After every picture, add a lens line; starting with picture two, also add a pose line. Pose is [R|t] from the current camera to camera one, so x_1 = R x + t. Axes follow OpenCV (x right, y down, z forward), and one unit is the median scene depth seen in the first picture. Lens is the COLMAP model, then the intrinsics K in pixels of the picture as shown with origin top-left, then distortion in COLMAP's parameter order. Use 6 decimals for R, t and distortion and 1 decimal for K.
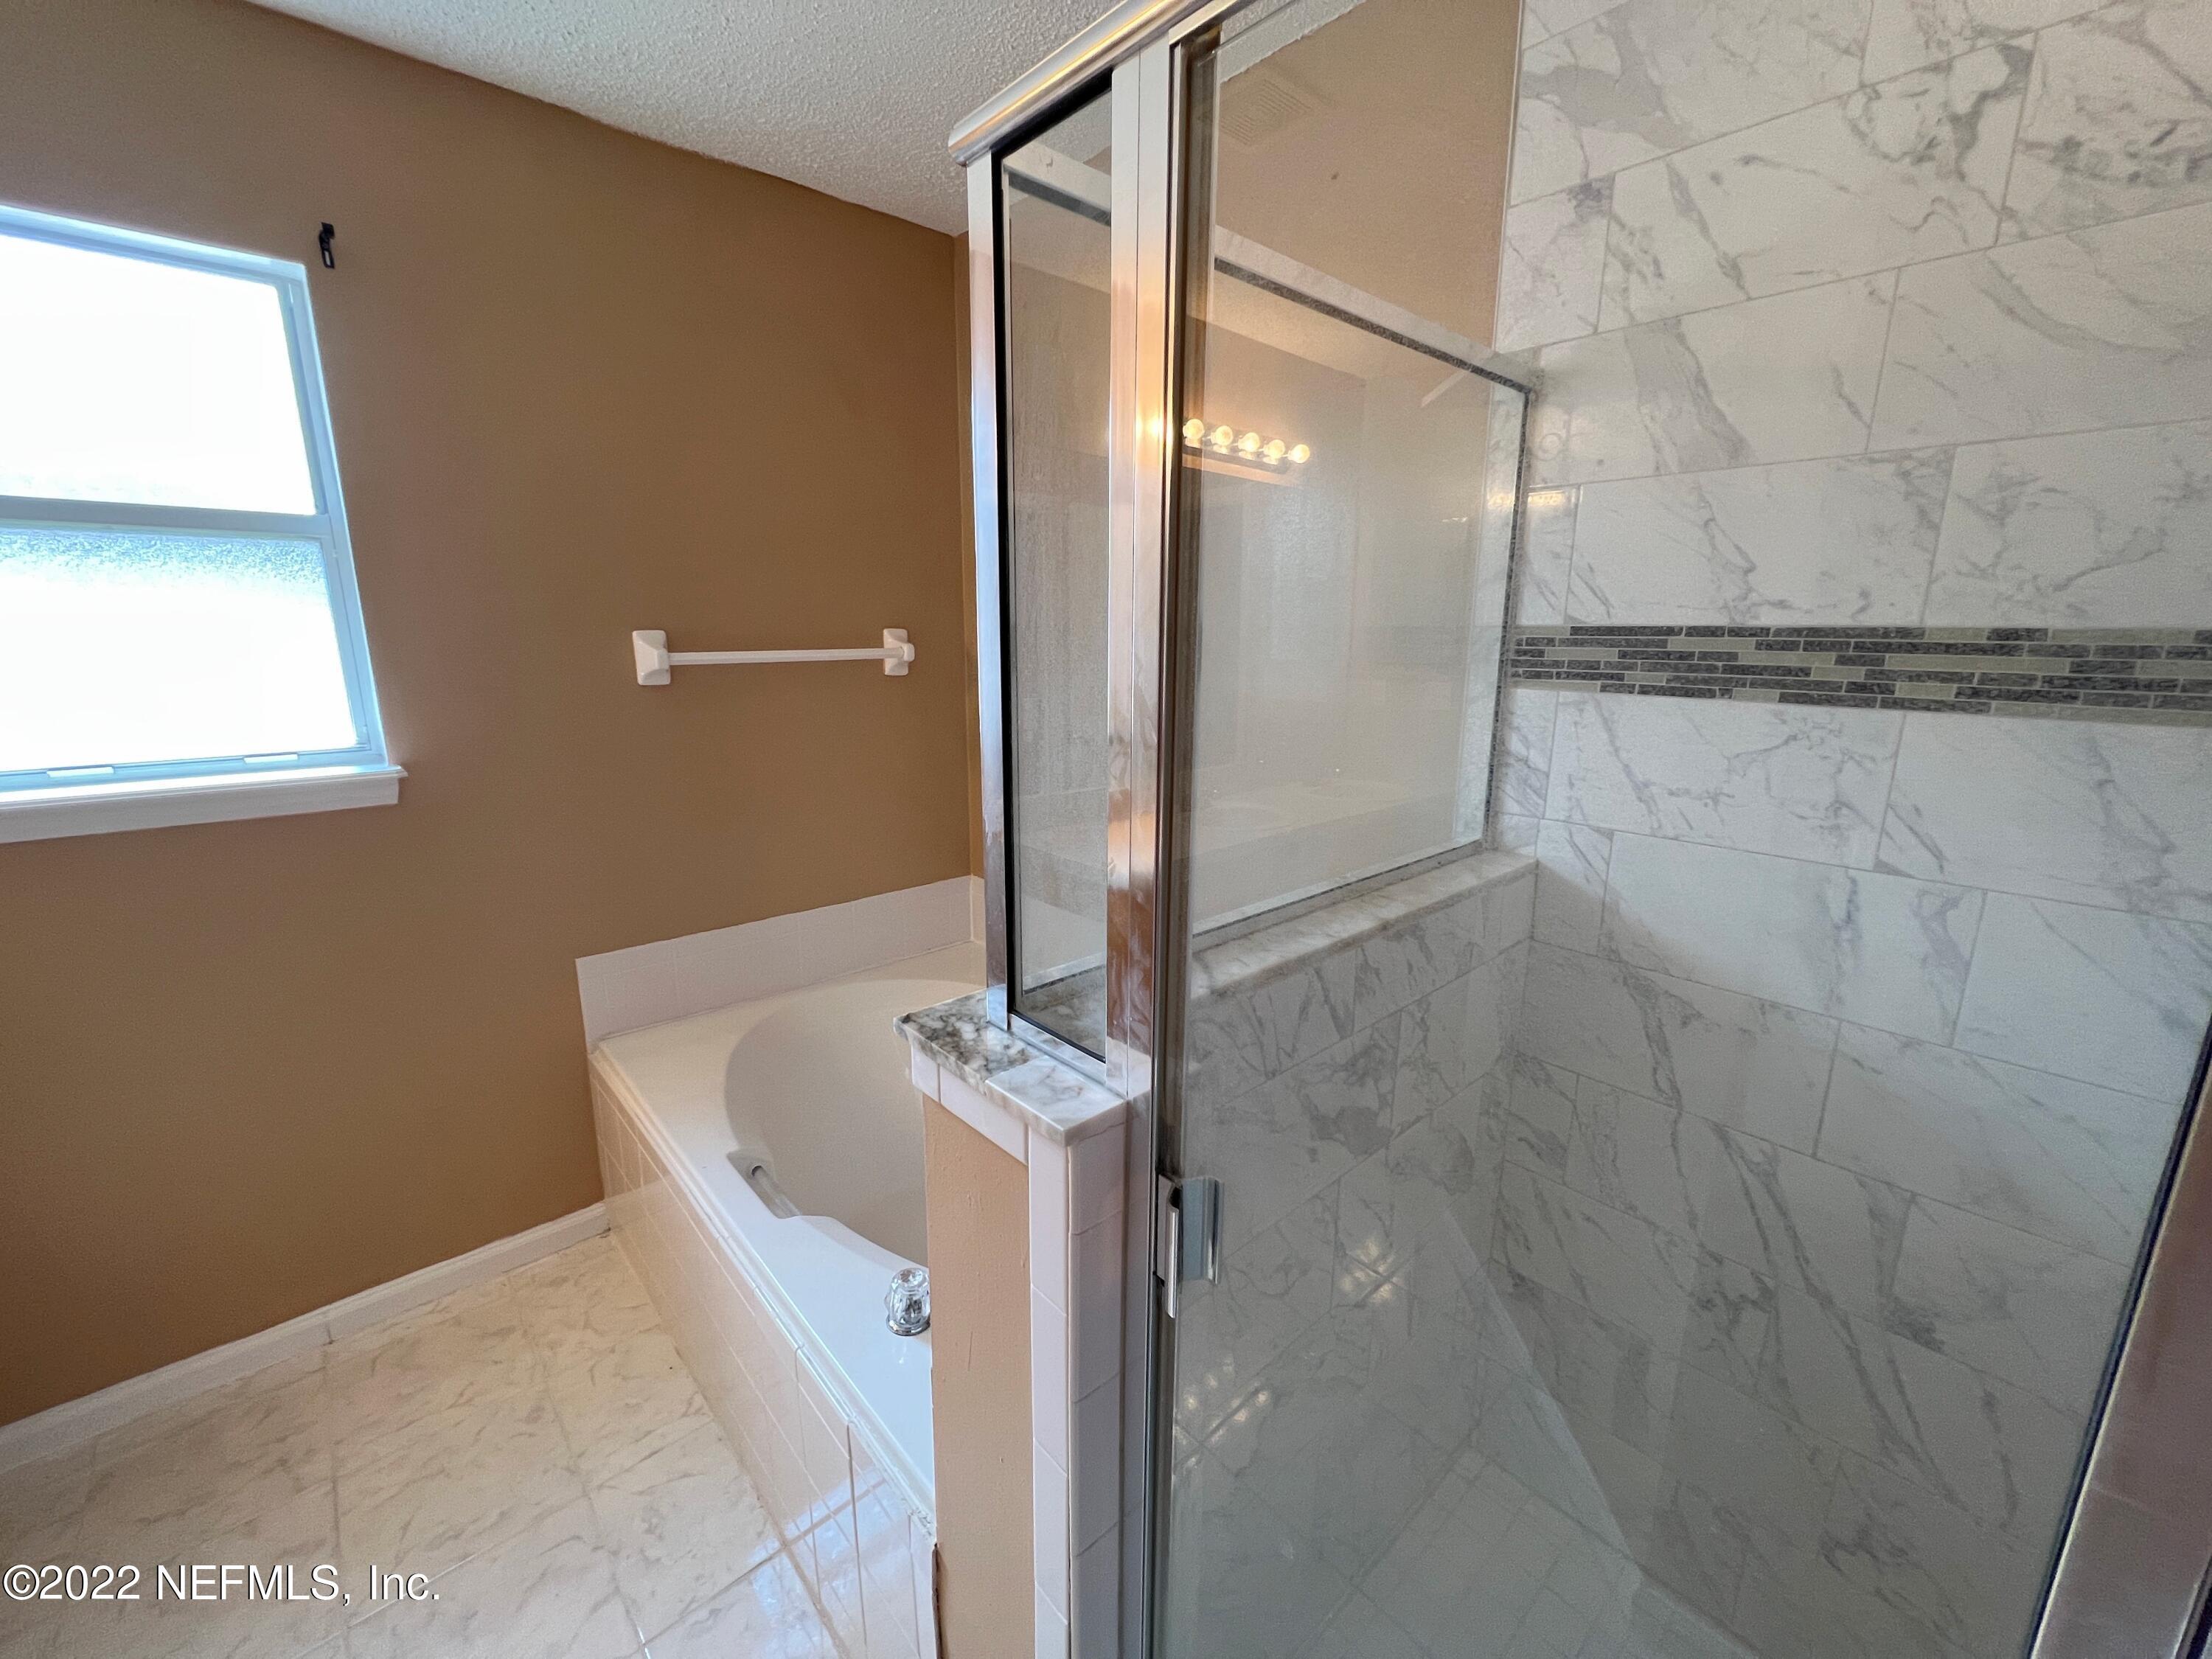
lens RADIAL K [[889.6, 0, 1097.1], [0, 889.6, 823.6], [0, 0, 1]] dist [-0.000812, 0.000224]
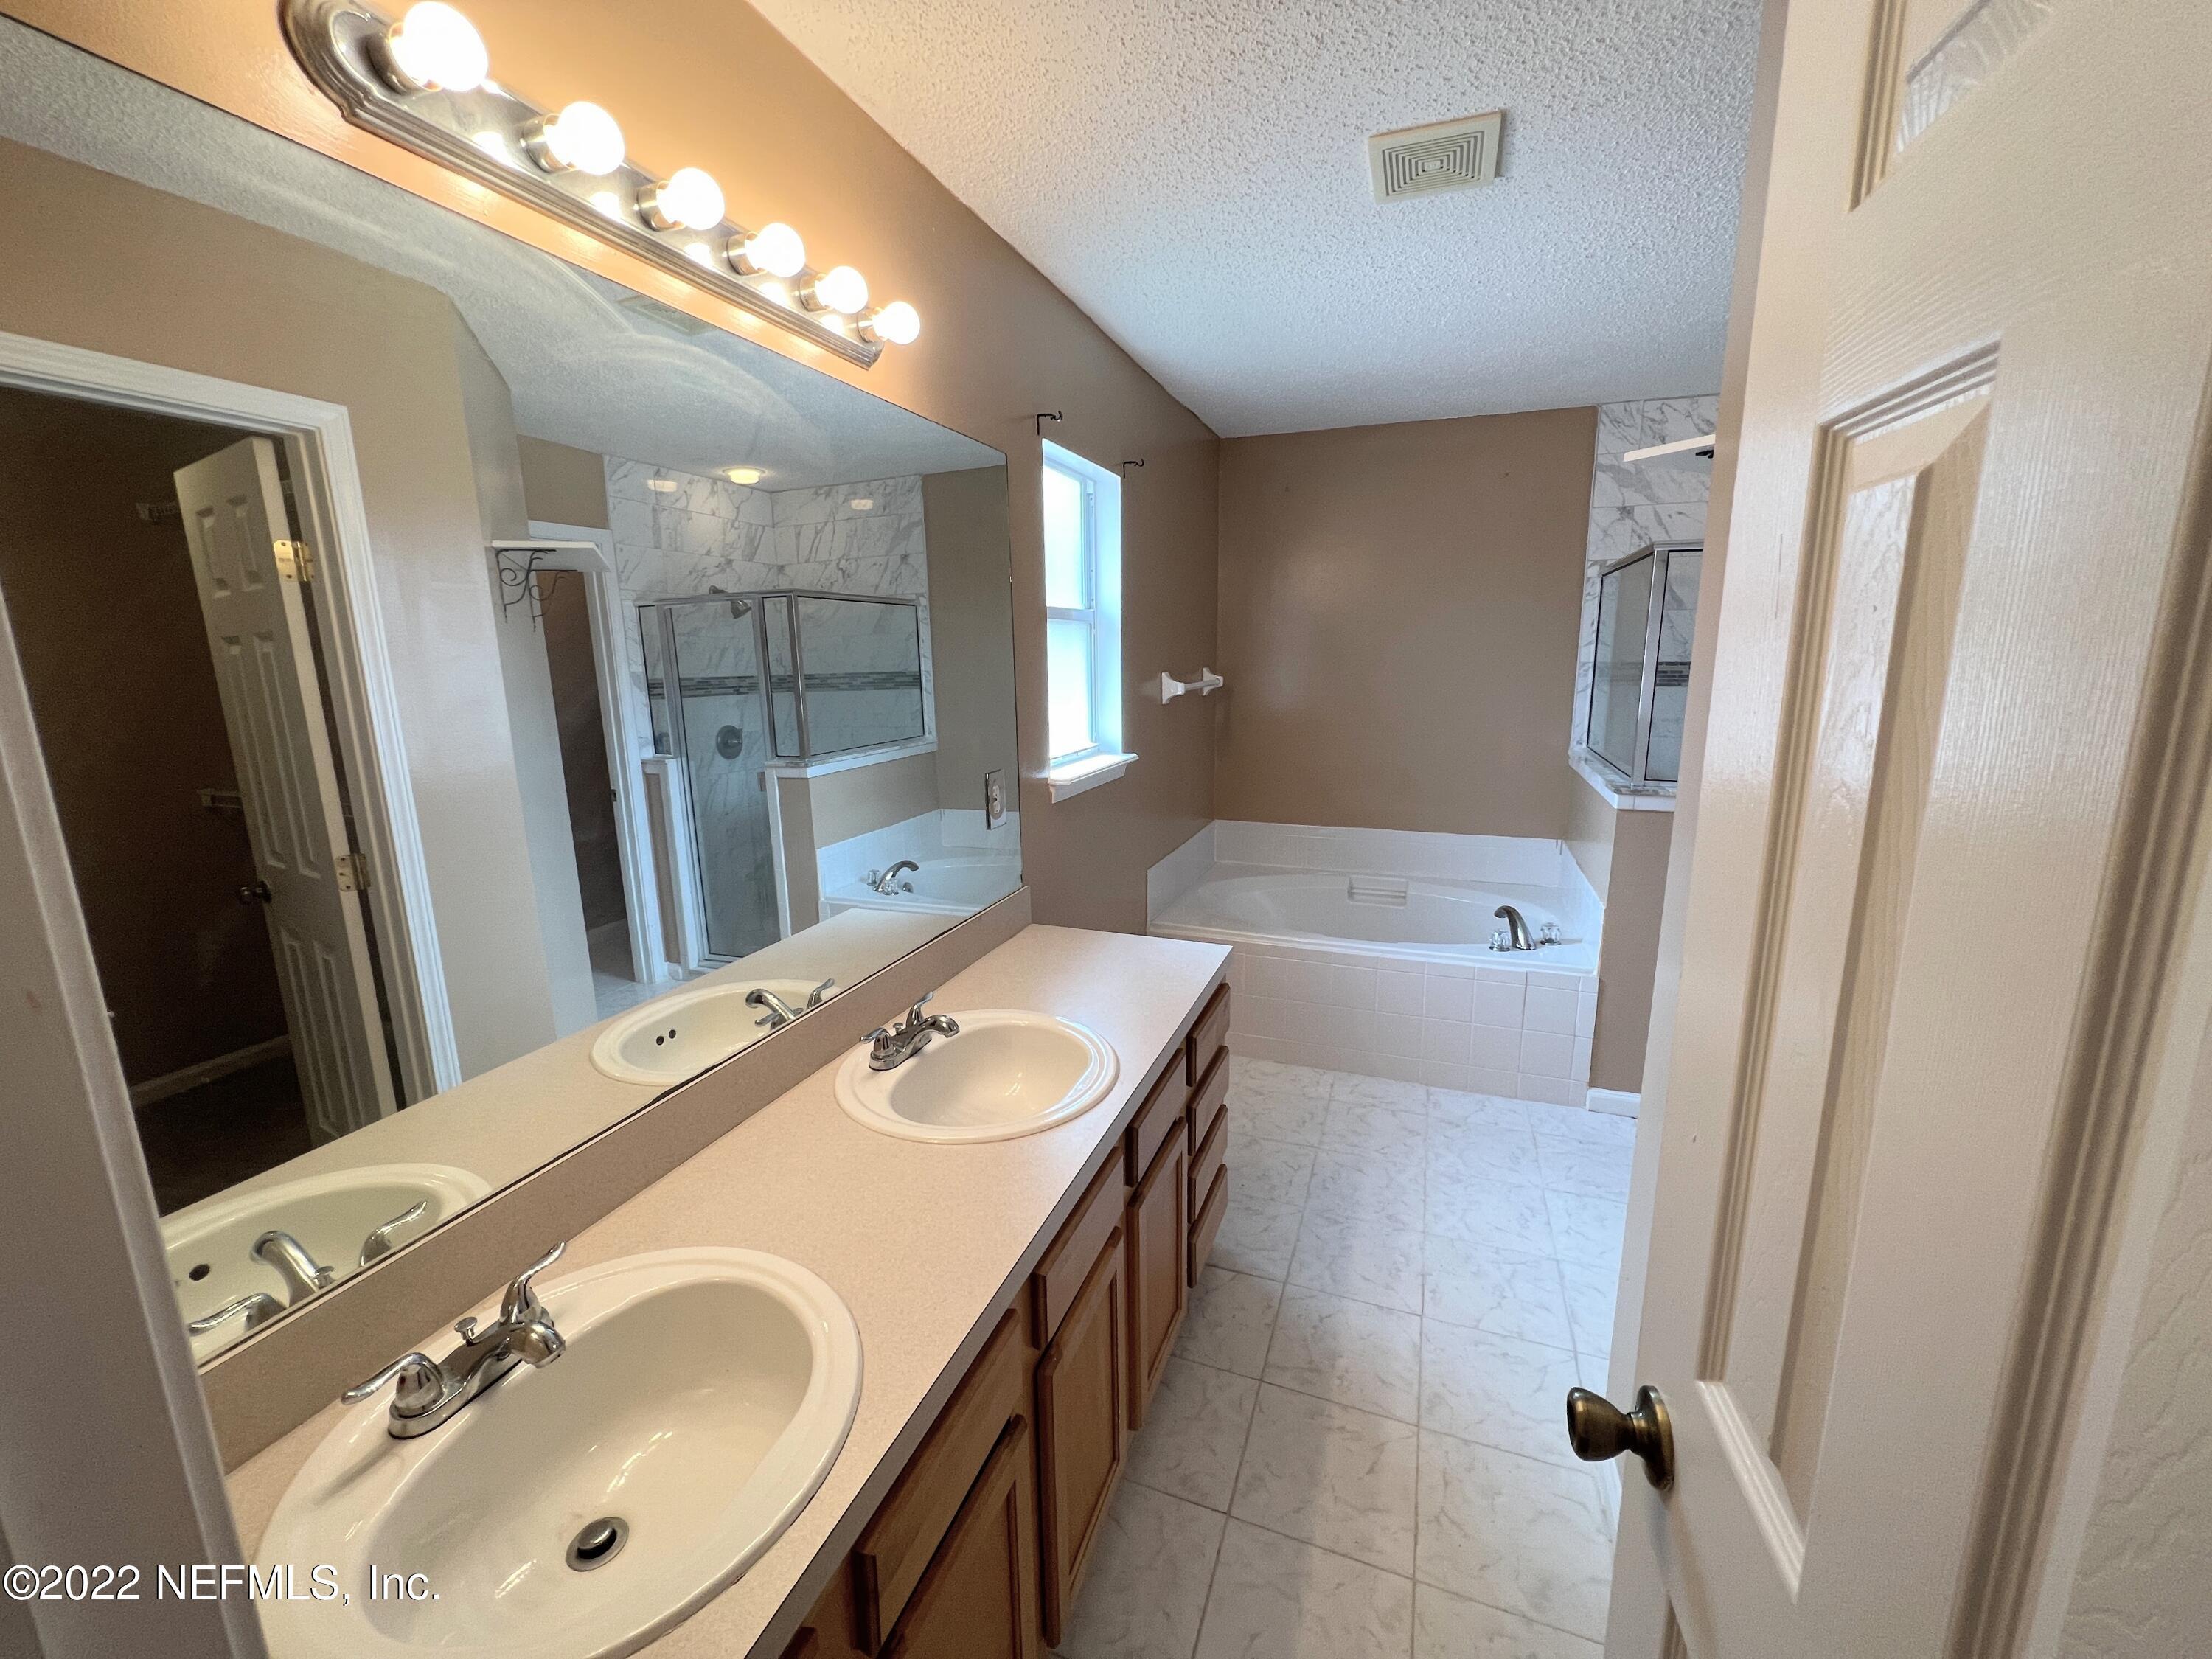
lens RADIAL K [[889.6, 0, 1097.1], [0, 889.6, 823.6], [0, 0, 1]] dist [-0.000812, 0.000224]
pose [[0.889470, -0.099758, 0.445972, -1.834674], [0.112144, 0.993691, -0.001390, 0.077521], [-0.443020, 0.051249, 0.895046, -0.587583]]
